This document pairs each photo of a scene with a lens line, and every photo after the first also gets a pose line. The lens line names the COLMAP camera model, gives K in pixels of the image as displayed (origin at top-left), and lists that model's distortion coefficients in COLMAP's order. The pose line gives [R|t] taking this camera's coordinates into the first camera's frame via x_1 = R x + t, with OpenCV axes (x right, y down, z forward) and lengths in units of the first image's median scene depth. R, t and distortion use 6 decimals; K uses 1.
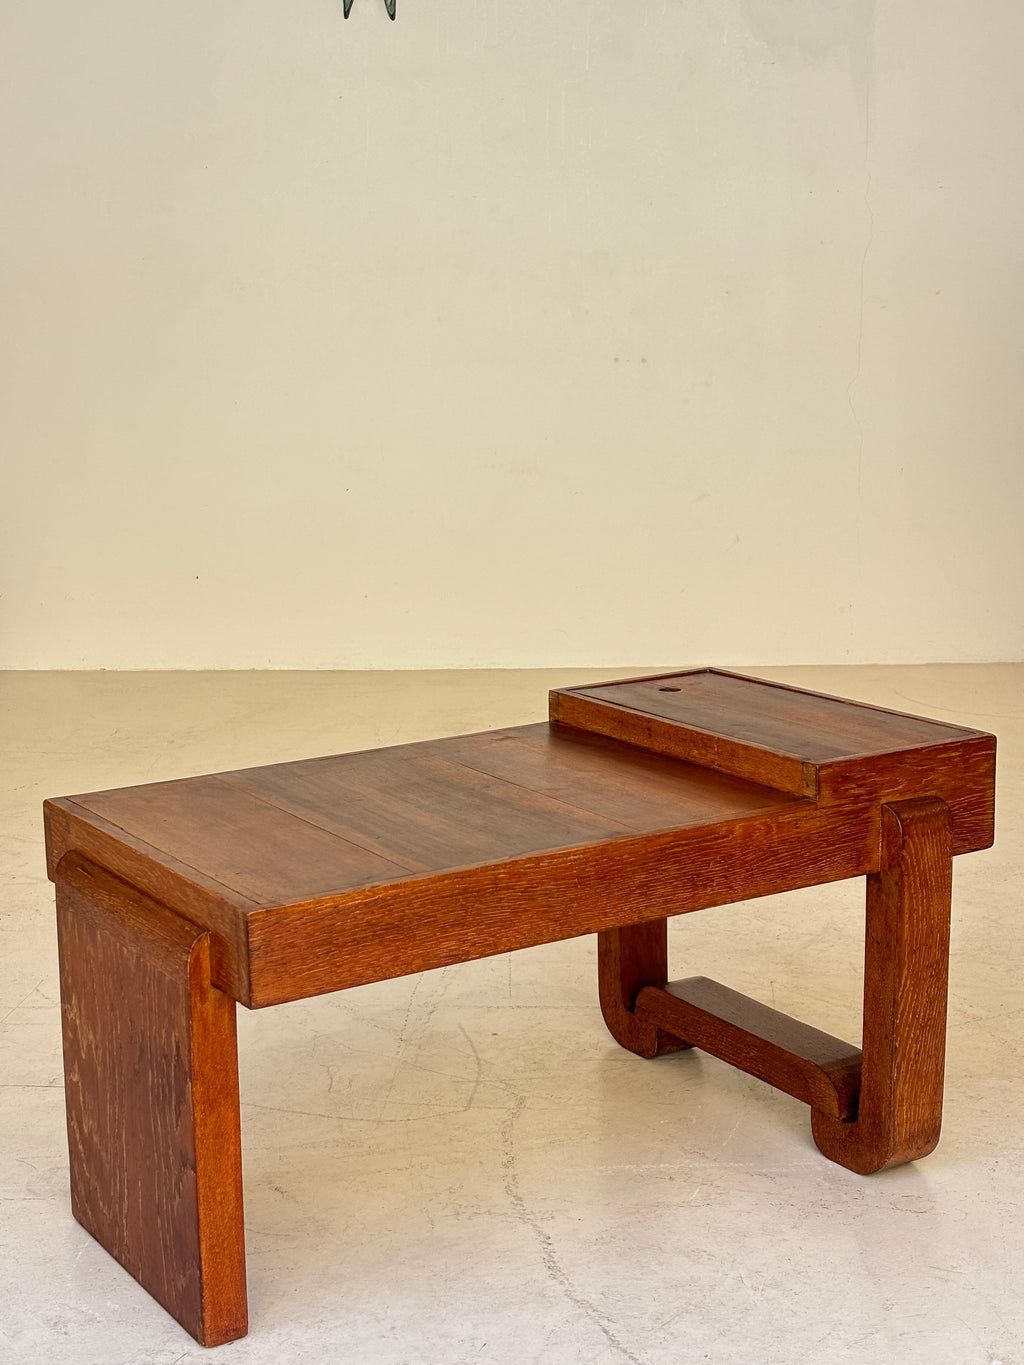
lens RADIAL K [[2018.4, 0, 525.7], [0, 2018.4, 690.0], [0, 0, 1]] dist [0.241206, -0.957918]
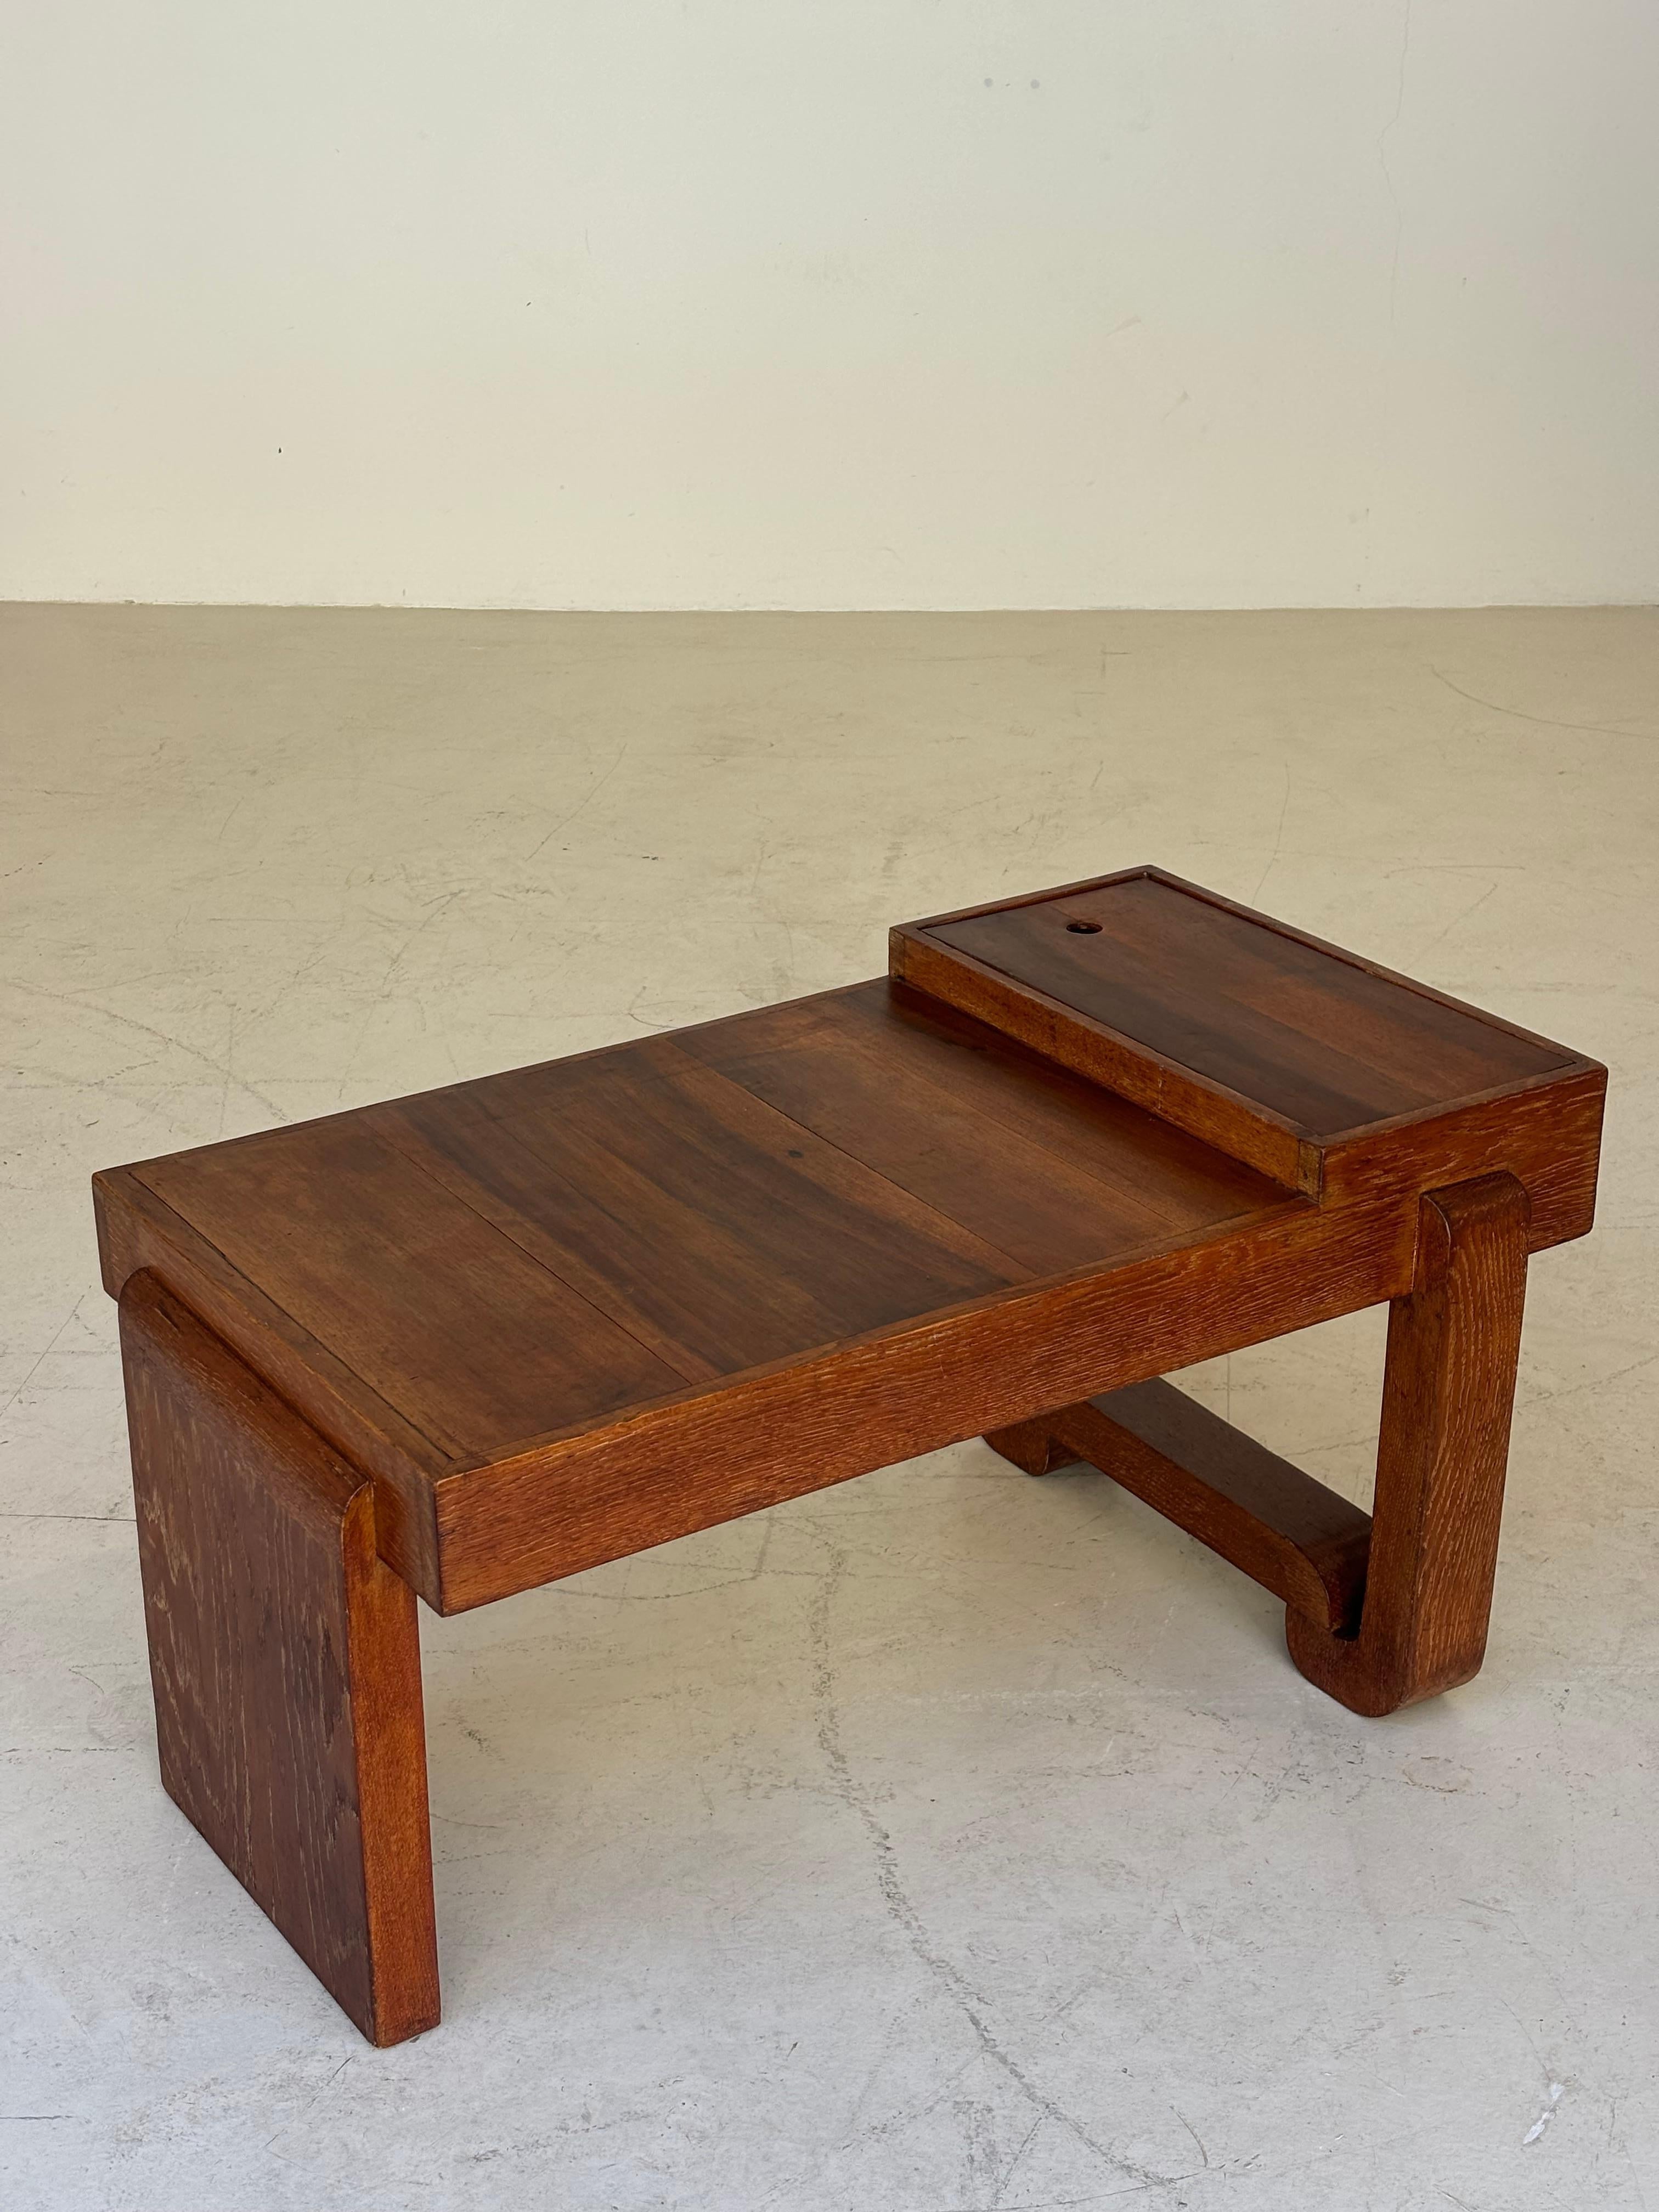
lens RADIAL K [[3273.8, 0, 826.5], [0, 3273.8, 1120.8], [0, 0, 1]] dist [0.244605, -1.015647]
pose [[0.999942, 0.006553, 0.008595, -0.018747], [-0.008282, 0.975517, 0.219767, -0.191272], [-0.006944, -0.219825, 0.975515, 0.006064]]
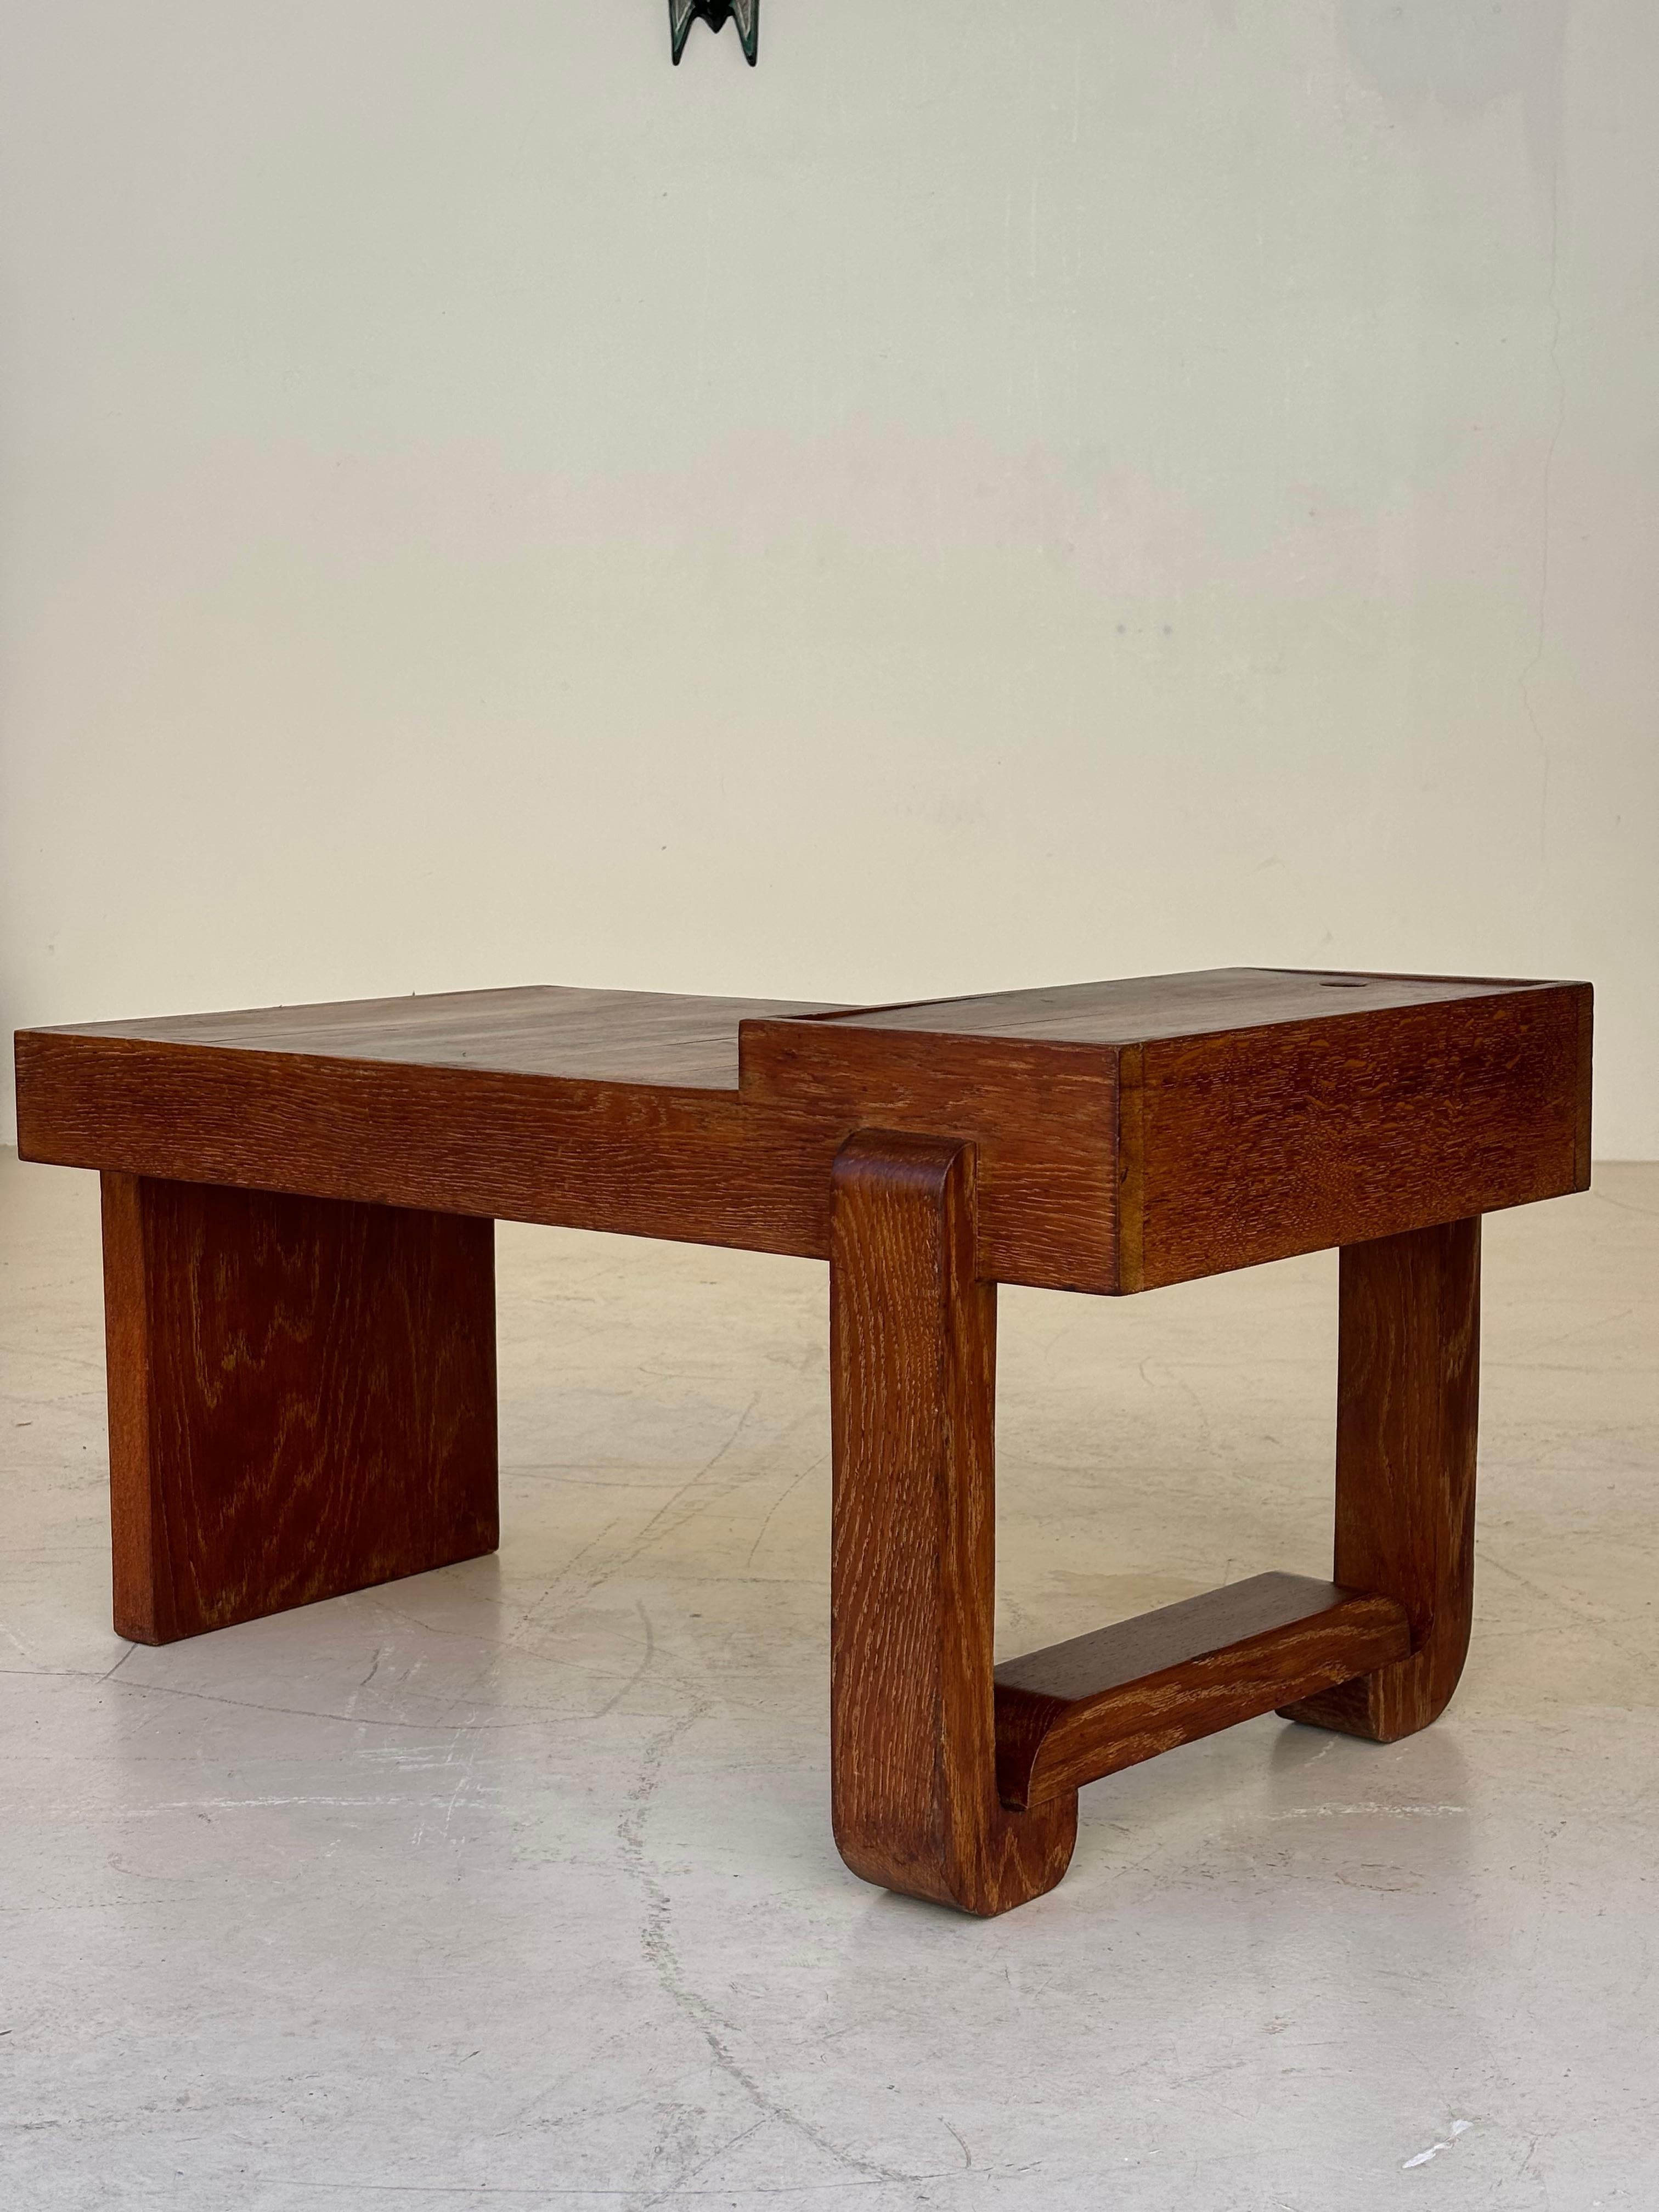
lens RADIAL K [[3354.0, 0, 809.0], [0, 3354.0, 1092.5], [0, 0, 1]] dist [0.250671, -1.111683]
pose [[0.292358, 0.116007, -0.949247, 0.972692], [-0.182571, 0.981129, 0.063673, -0.003642], [0.938720, 0.154689, 0.308020, 0.733709]]
